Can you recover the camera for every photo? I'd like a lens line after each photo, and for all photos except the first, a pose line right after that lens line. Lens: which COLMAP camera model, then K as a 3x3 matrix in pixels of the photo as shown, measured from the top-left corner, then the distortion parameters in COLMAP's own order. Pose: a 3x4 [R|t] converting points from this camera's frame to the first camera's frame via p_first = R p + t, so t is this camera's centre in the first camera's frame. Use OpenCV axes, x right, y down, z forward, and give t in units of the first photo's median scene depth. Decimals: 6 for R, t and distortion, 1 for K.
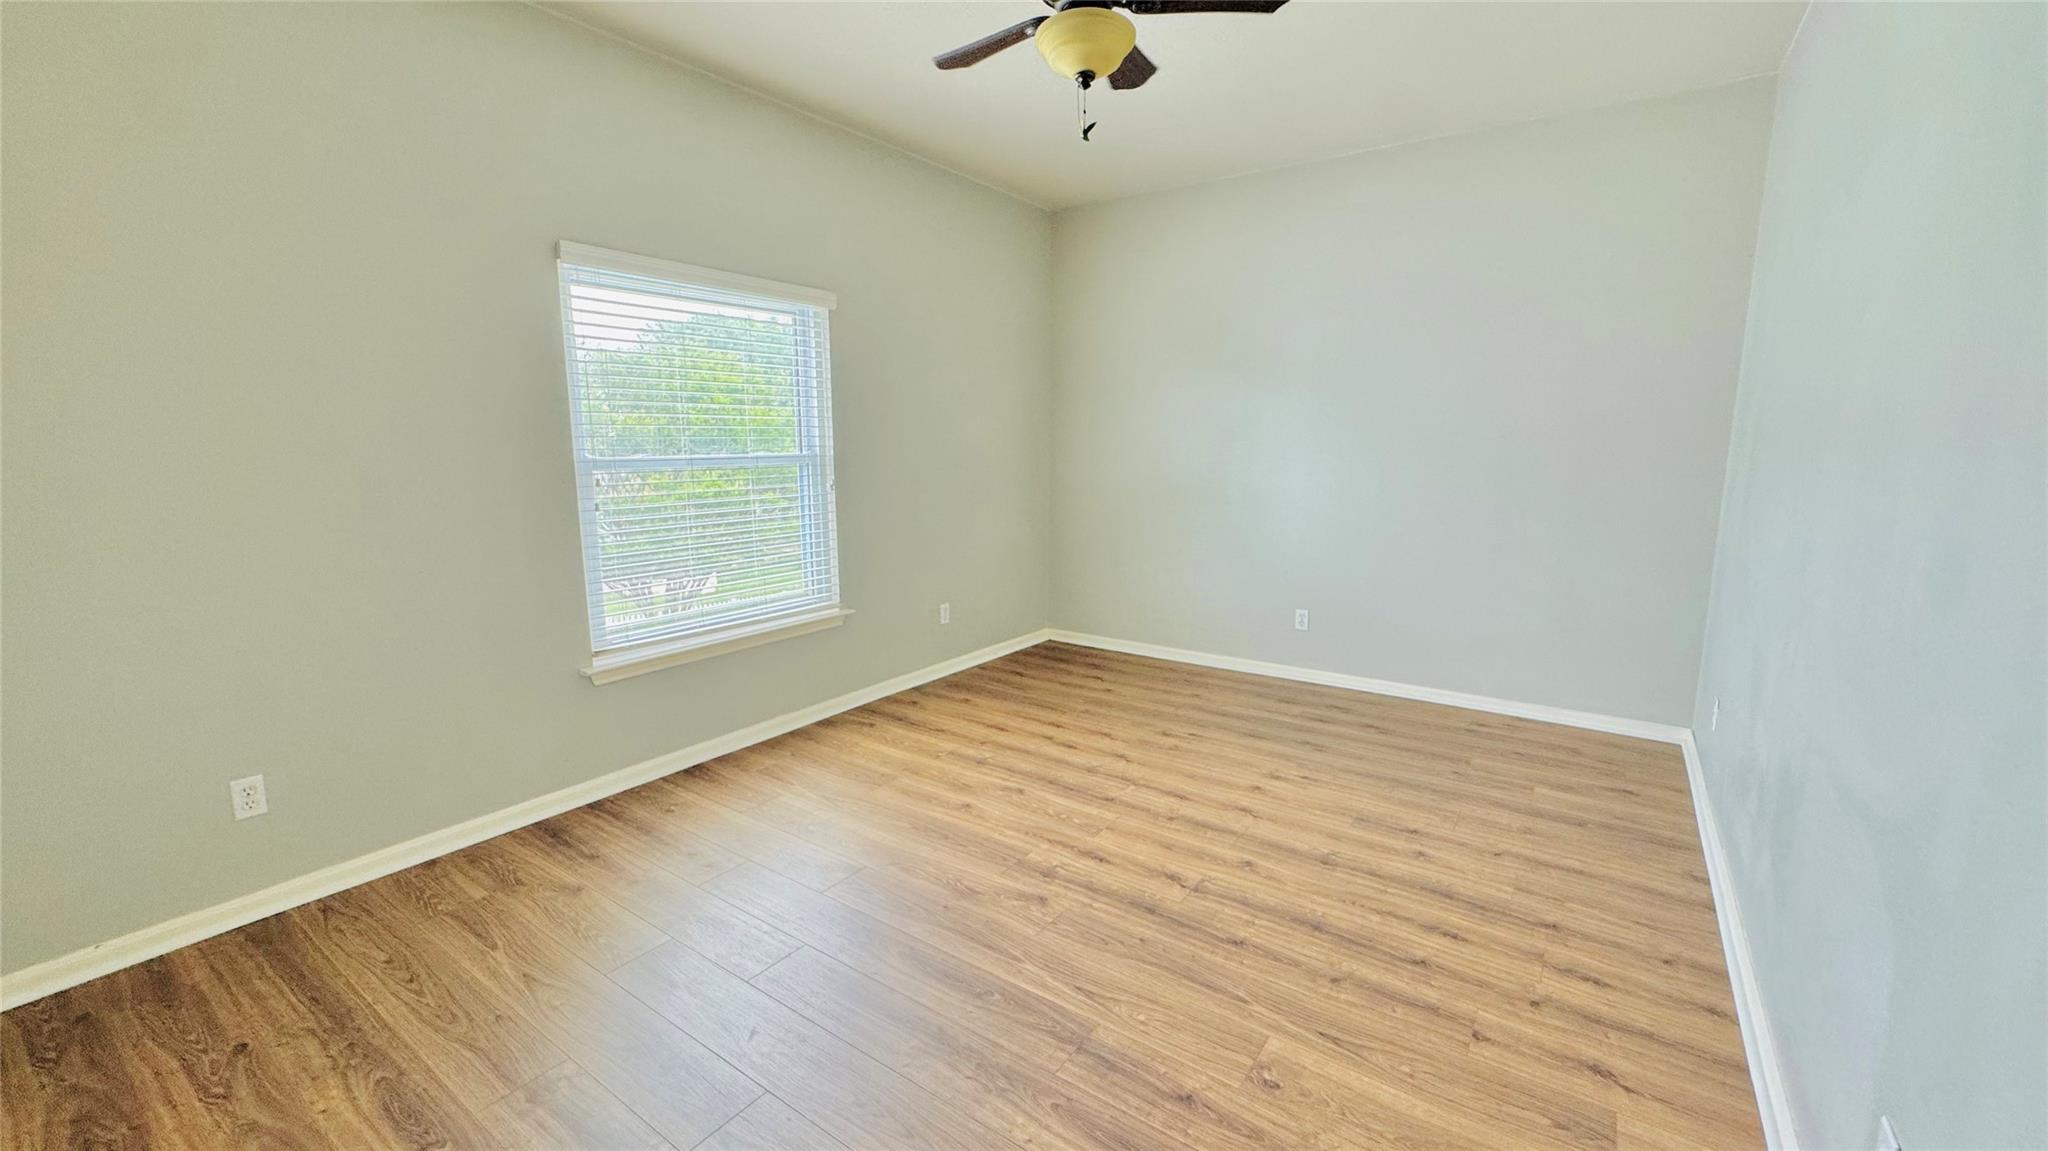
lens RADIAL K [[821.7, 0, 1031.5], [0, 821.7, 575.6], [0, 0, 1]] dist [-0.000835, -0.000028]
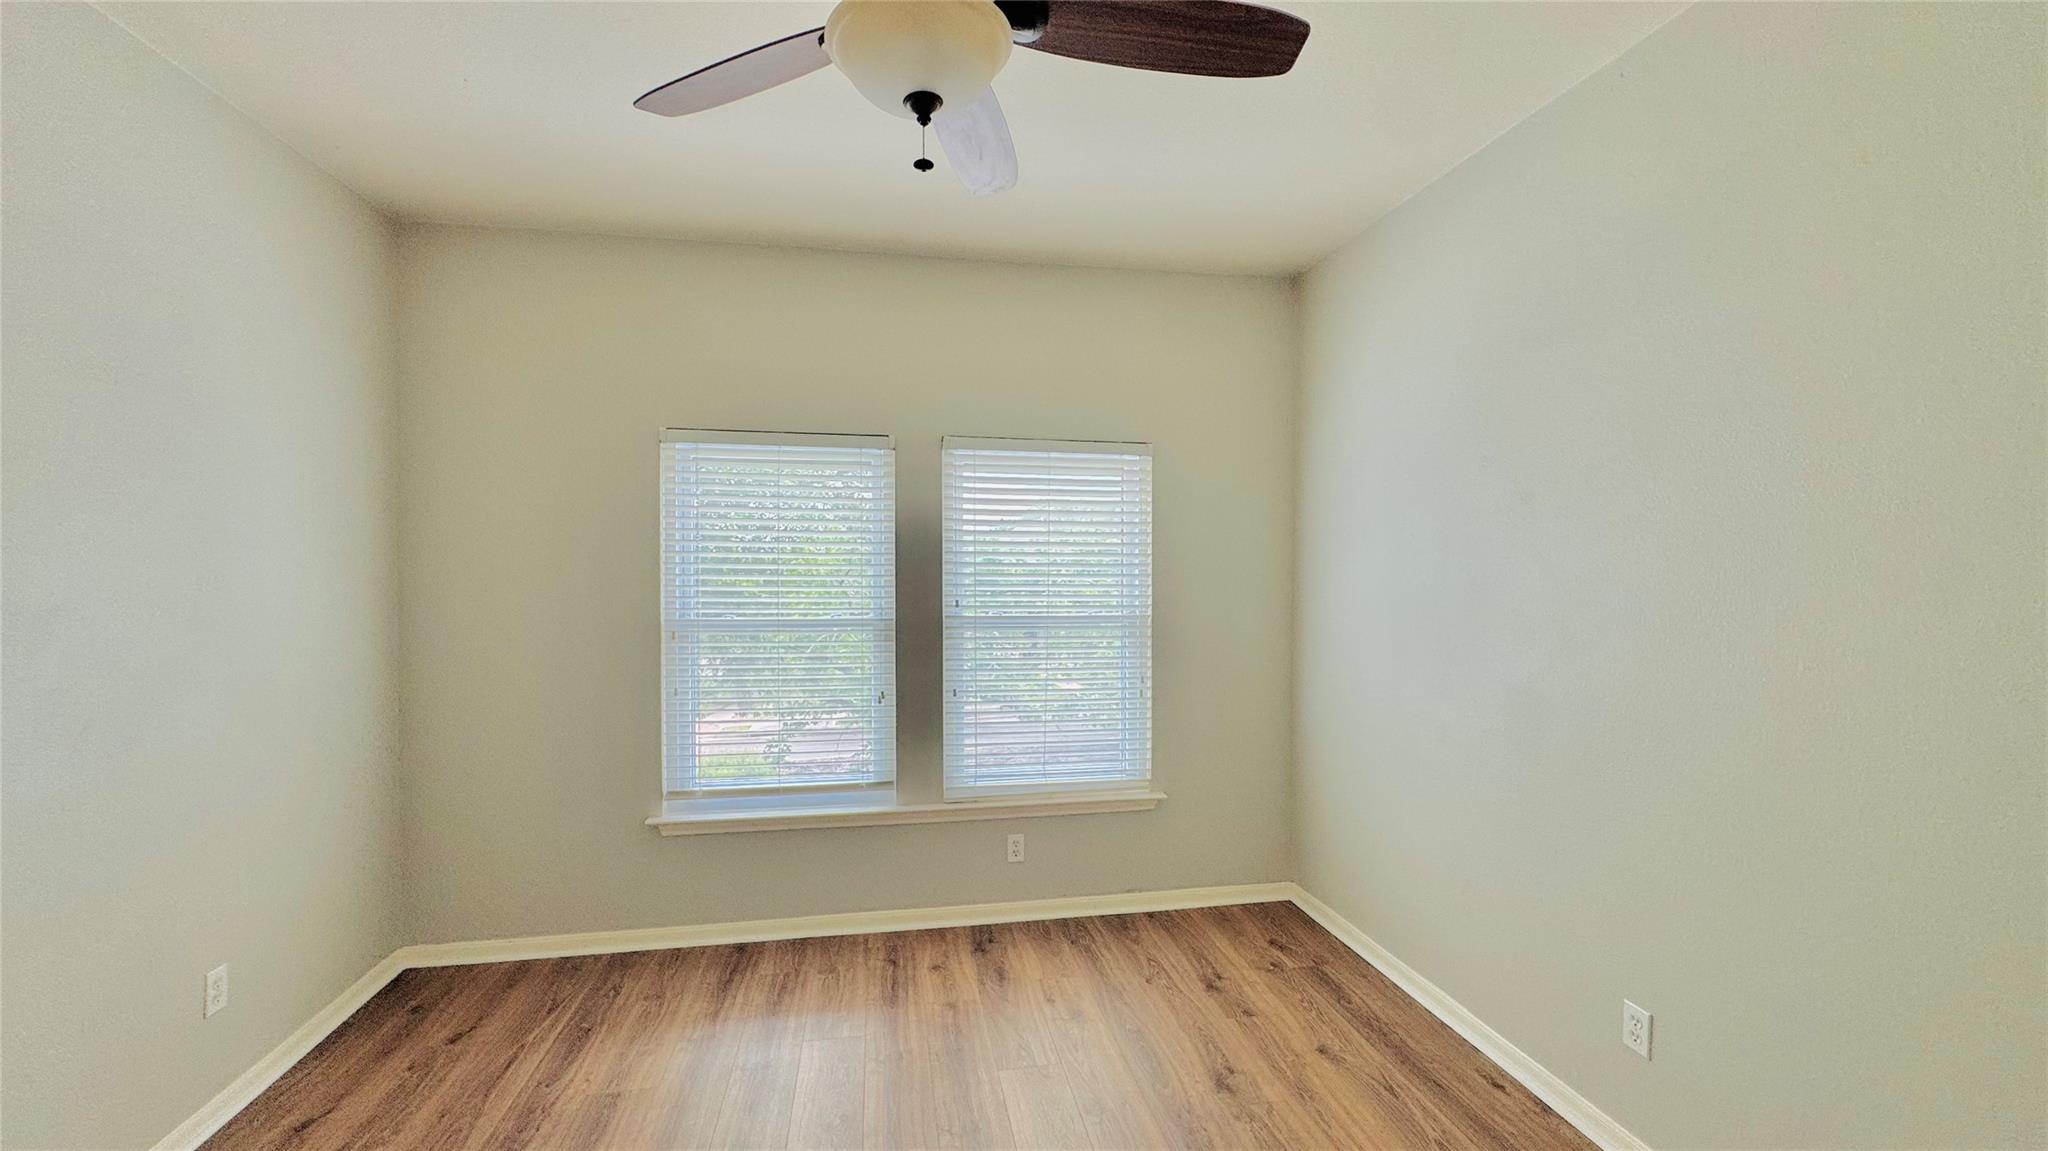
lens RADIAL K [[811.5, 0, 1028.8], [0, 811.5, 586.1], [0, 0, 1]] dist [0.010102, -0.000037]
pose [[0.716890, 0.022492, -0.696823, 0.441850], [-0.125195, 0.987386, -0.096929, -0.117325], [0.685853, 0.156726, 0.710663, 0.469303]]
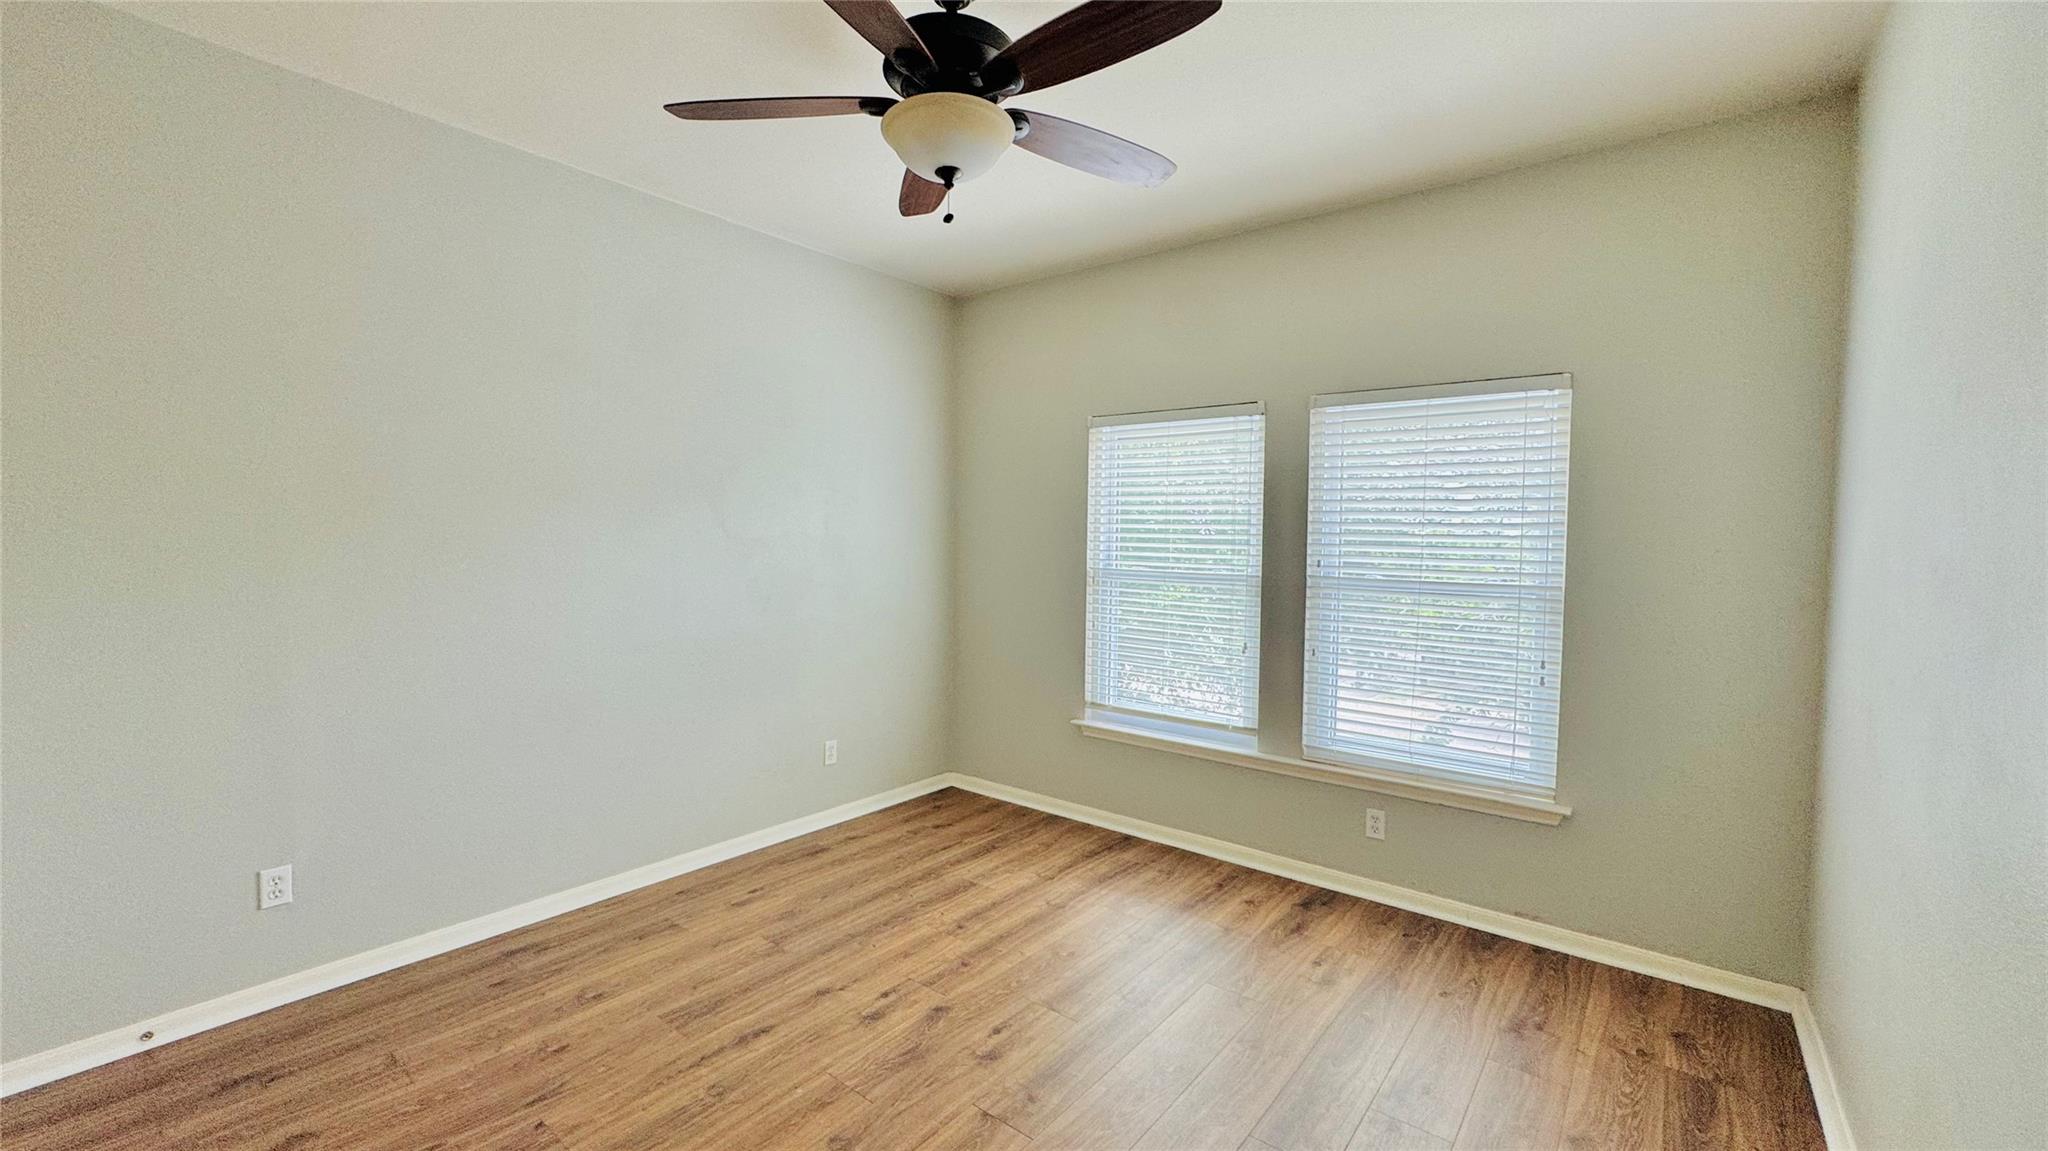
lens RADIAL K [[821.7, 0, 1031.5], [0, 821.7, 575.6], [0, 0, 1]] dist [-0.000835, -0.000028]
pose [[-0.042221, 0.065958, -0.996929, 0.792744], [-0.174159, 0.982056, 0.072350, -0.201458], [0.983812, 0.176679, -0.029976, 0.933727]]
